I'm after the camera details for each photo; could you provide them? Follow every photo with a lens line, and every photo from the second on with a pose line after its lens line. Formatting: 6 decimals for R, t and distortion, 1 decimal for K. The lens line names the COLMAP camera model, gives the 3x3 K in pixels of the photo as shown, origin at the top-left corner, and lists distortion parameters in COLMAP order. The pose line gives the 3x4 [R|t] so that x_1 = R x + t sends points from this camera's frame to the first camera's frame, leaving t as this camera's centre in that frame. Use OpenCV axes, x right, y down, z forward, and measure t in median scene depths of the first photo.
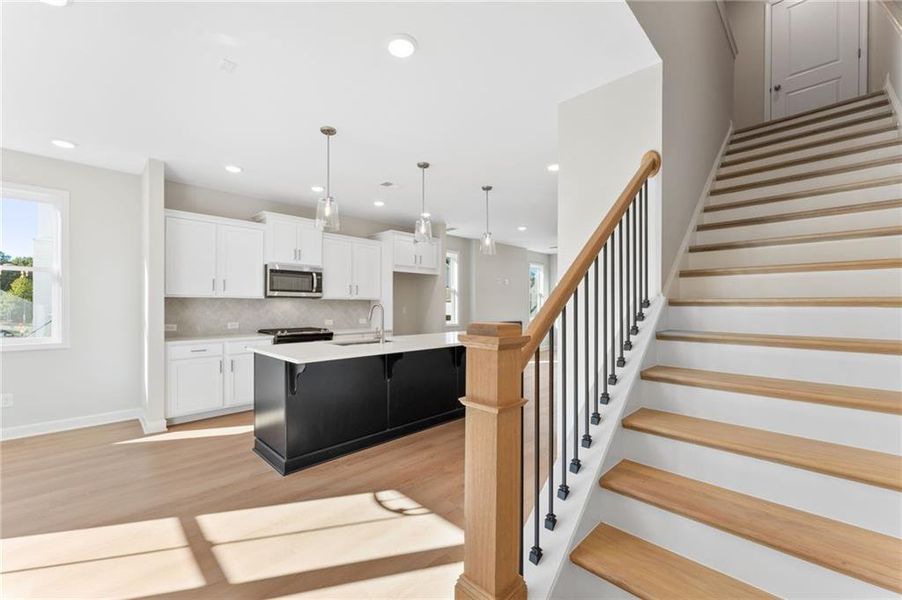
lens RADIAL K [[368.3, 0, 451.0], [0, 368.3, 300.0], [0, 0, 1]] dist [-0.063211, -0.000129]
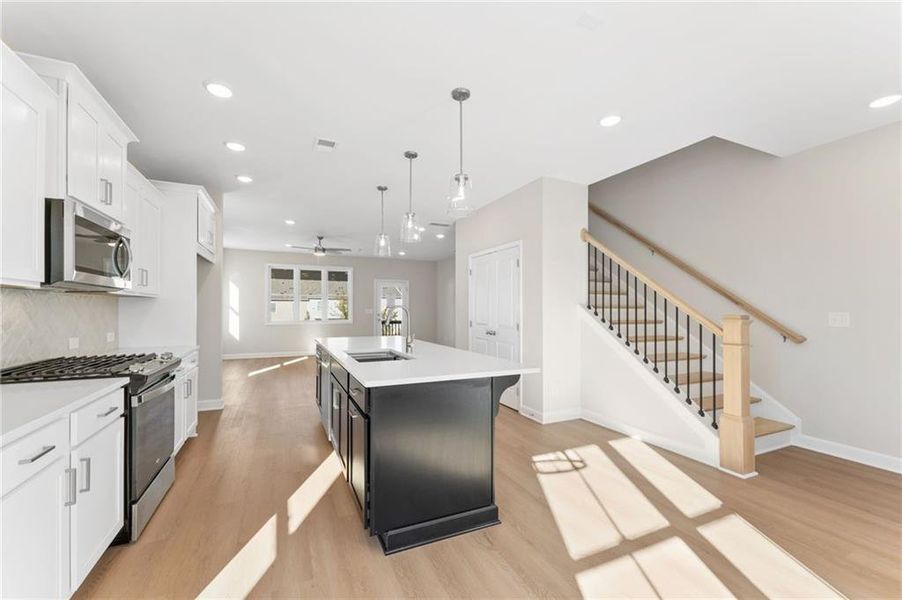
lens RADIAL K [[365.0, 0, 449.8], [0, 365.0, 332.0], [0, 0, 1]] dist [0.007413, -0.000006]
pose [[0.343985, -0.056757, 0.937258, -1.393590], [-0.011040, 0.997858, 0.064479, 0.026636], [-0.938910, -0.032527, 0.342622, 0.850467]]
